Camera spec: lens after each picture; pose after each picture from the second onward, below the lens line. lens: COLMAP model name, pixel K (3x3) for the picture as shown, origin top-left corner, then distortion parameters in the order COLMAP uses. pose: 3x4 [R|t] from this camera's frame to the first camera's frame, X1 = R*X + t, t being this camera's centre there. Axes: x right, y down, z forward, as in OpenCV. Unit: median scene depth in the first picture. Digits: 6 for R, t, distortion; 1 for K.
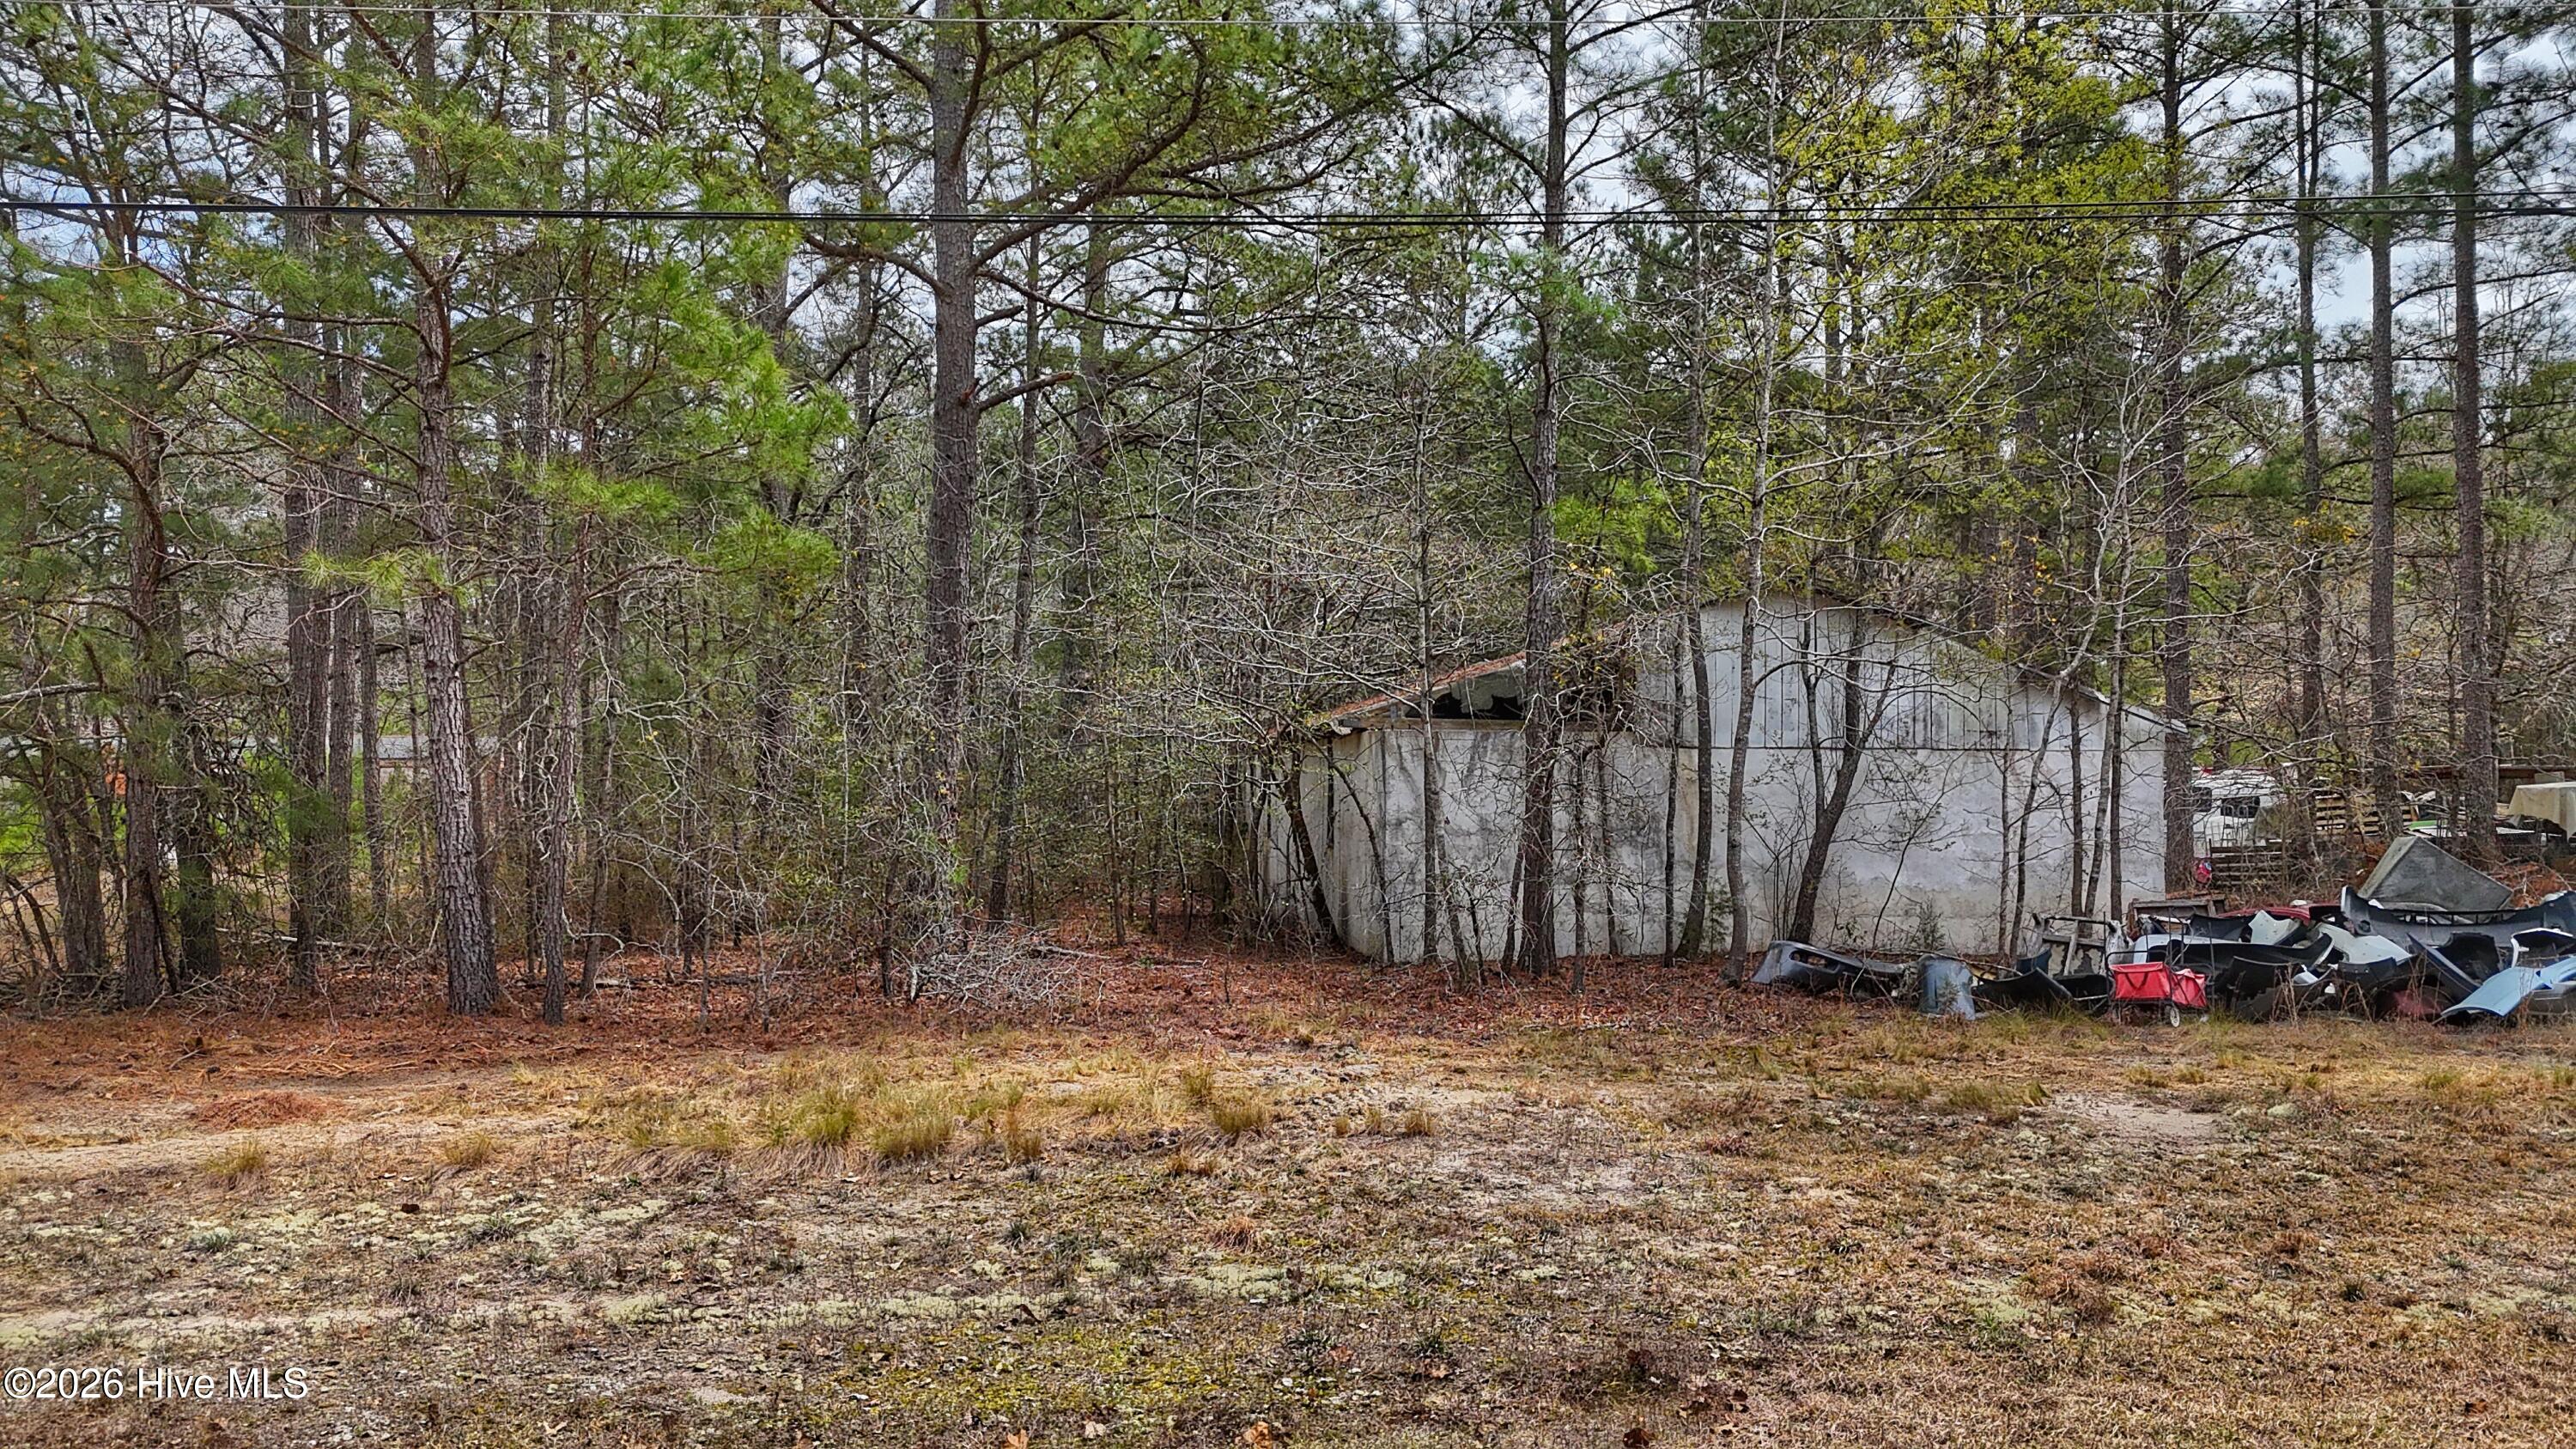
lens RADIAL K [[1884.3, 0, 1288.0], [0, 1884.3, 724.5], [0, 0, 1]] dist [0.073089, -0.067681]
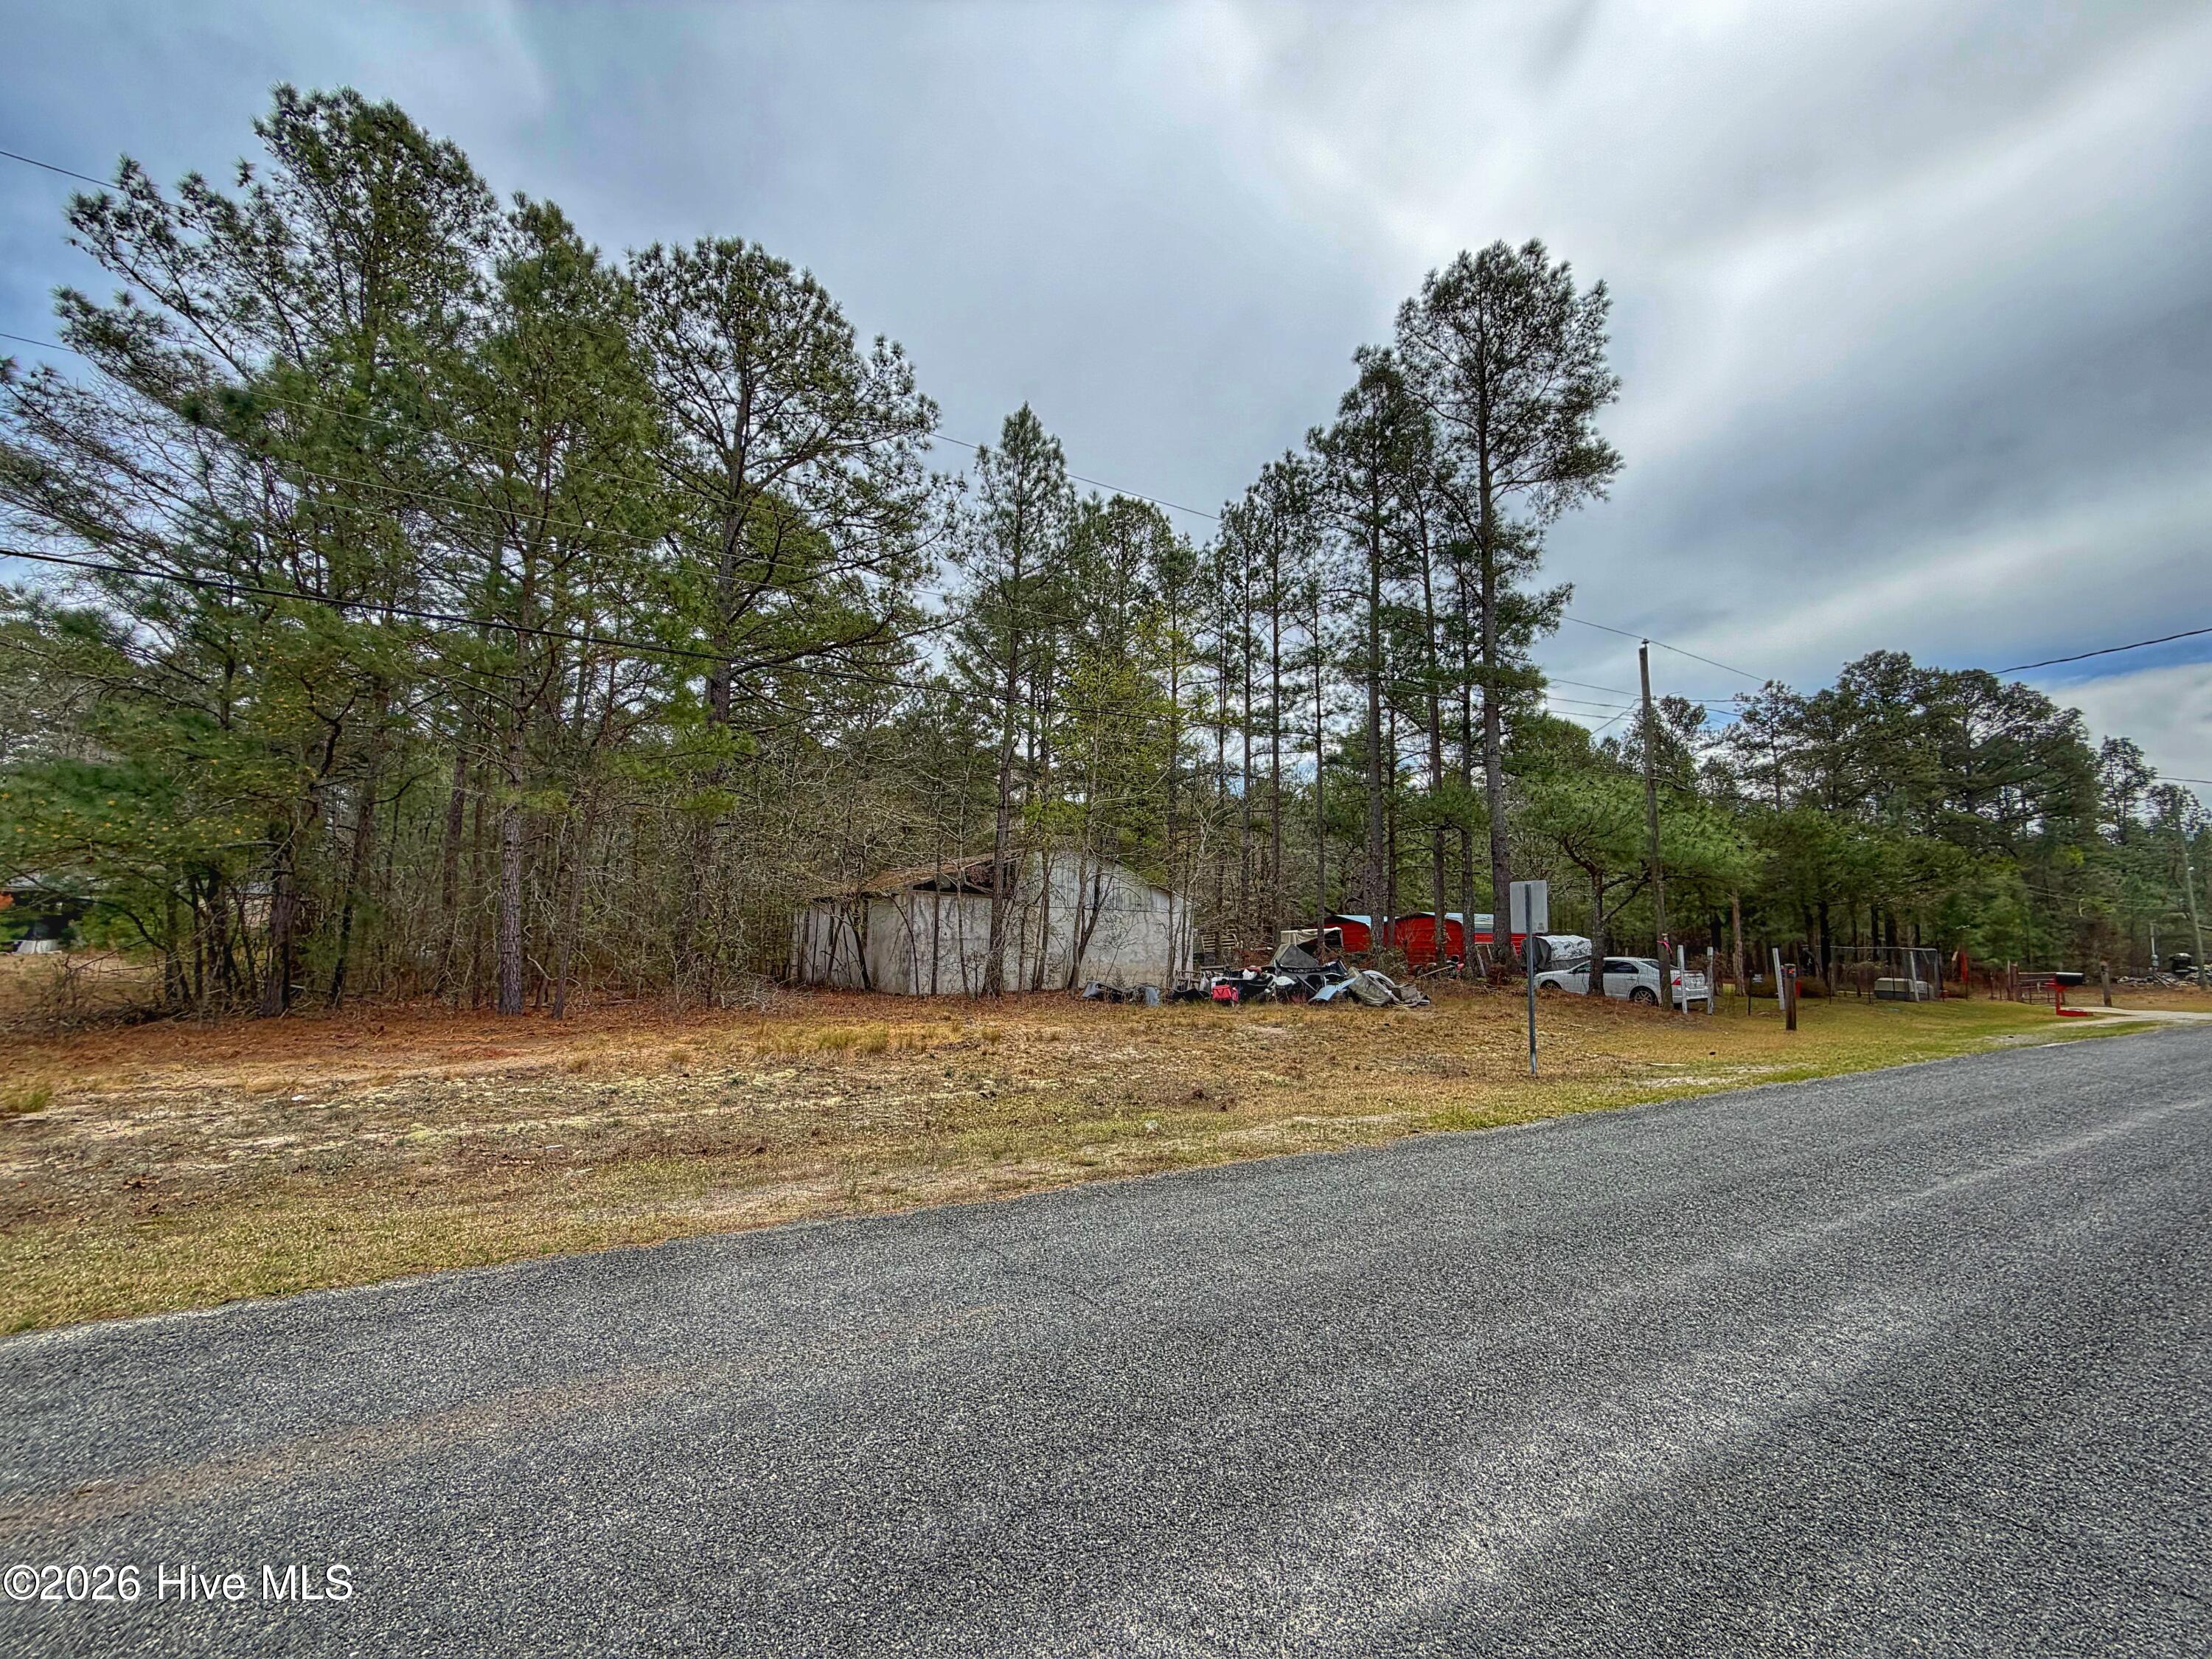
lens RADIAL K [[864.3, 0, 1106.0], [0, 864.3, 829.5], [0, 0, 1]] dist [0.017824, -0.000076]
pose [[0.912610, 0.065939, 0.403478, -0.167423], [-0.030578, 0.995152, -0.093470, 0.014657], [-0.407686, 0.072964, 0.910202, -0.076125]]
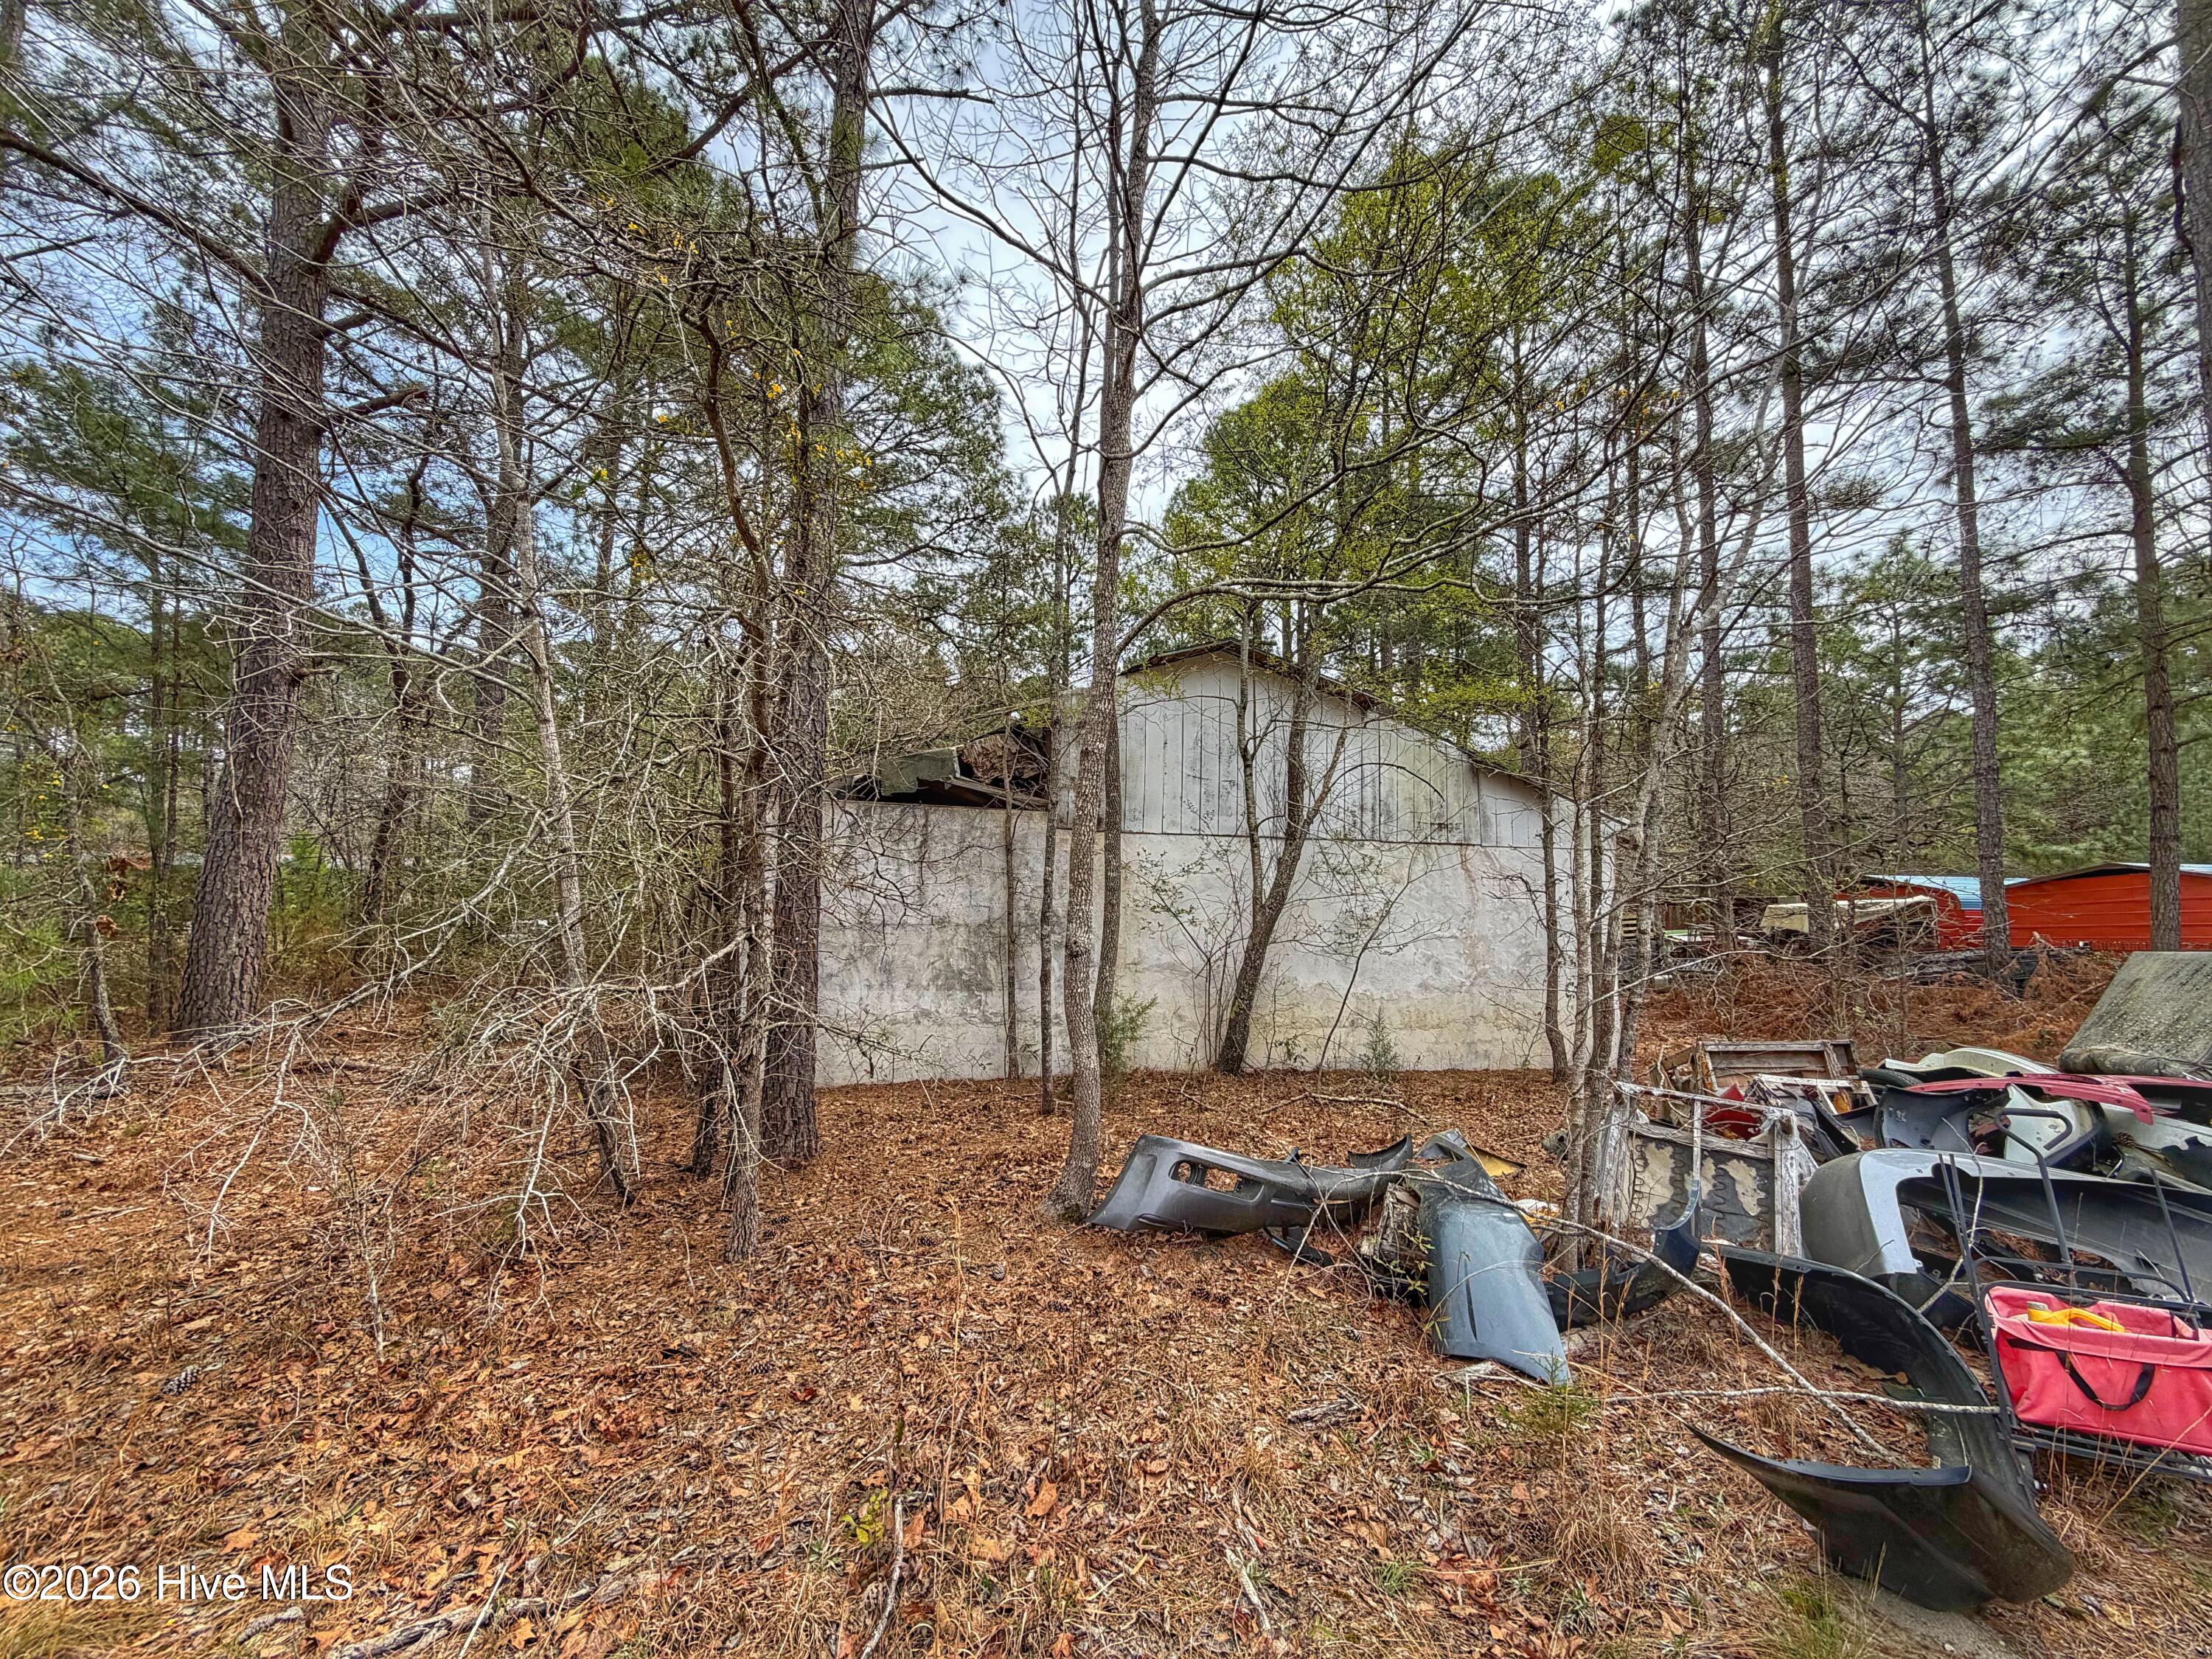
lens RADIAL K [[864.3, 0, 1106.0], [0, 864.3, 829.5], [0, 0, 1]] dist [0.017824, -0.000076]
pose [[0.996820, 0.026158, 0.075265, 0.183981], [-0.021643, 0.997952, -0.060190, 0.036160], [-0.076685, 0.058369, 0.995345, 0.620001]]
